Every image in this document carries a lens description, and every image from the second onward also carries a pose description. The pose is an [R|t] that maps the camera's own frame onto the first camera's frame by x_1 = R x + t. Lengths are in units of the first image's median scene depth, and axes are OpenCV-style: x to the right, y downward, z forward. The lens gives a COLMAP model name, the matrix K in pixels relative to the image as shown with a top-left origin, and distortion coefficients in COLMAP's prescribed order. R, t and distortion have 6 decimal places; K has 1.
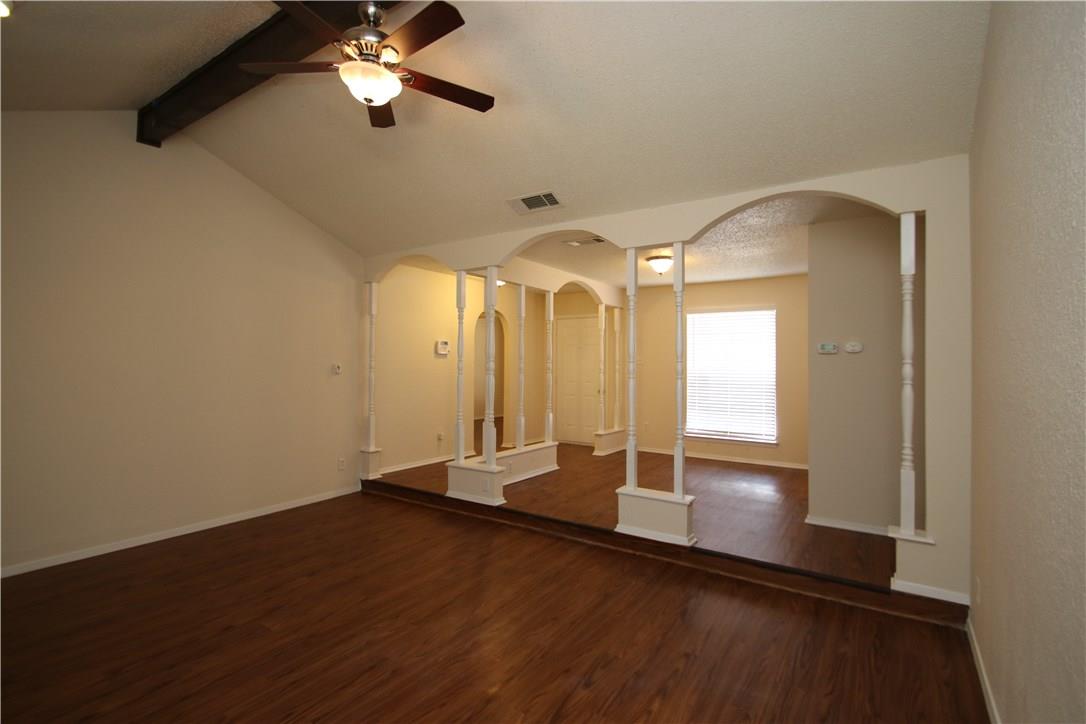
lens RADIAL K [[509.9, 0, 546.8], [0, 509.9, 360.7], [0, 0, 1]] dist [-0.003032, -0.000157]
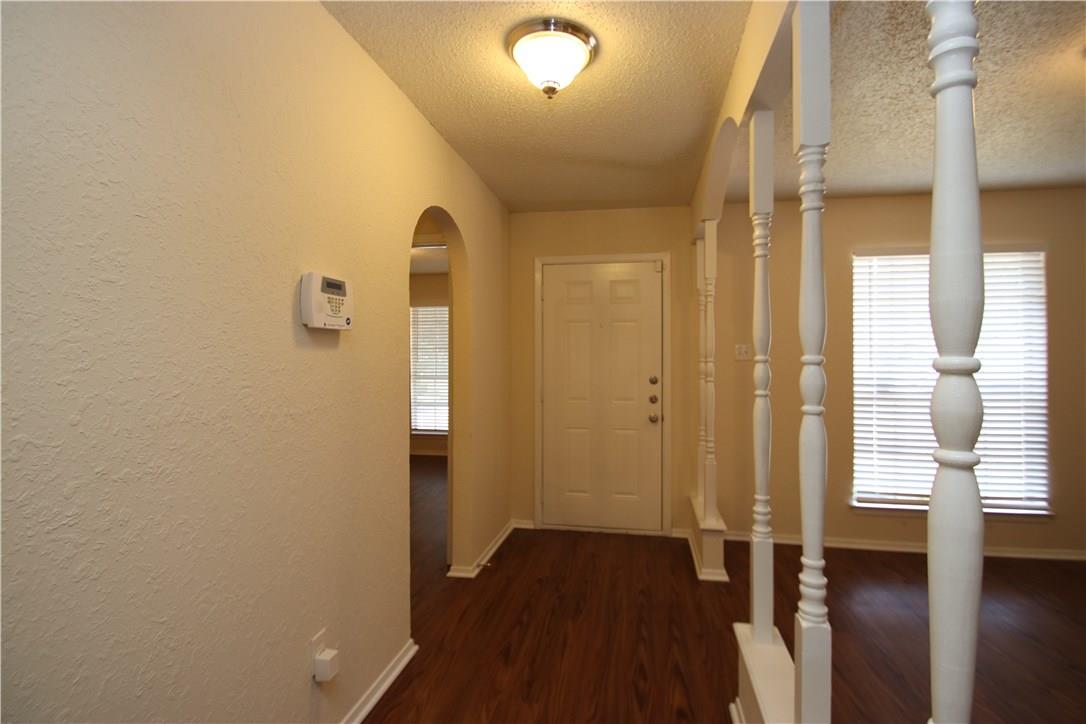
lens RADIAL K [[509.9, 0, 534.2], [0, 509.9, 358.3], [0, 0, 1]] dist [-0.003032, -0.000157]
pose [[0.896993, -0.008298, 0.441966, -0.222265], [0.007455, 0.999966, 0.003645, 0.000634], [-0.441981, 0.000025, 0.897024, 0.729475]]
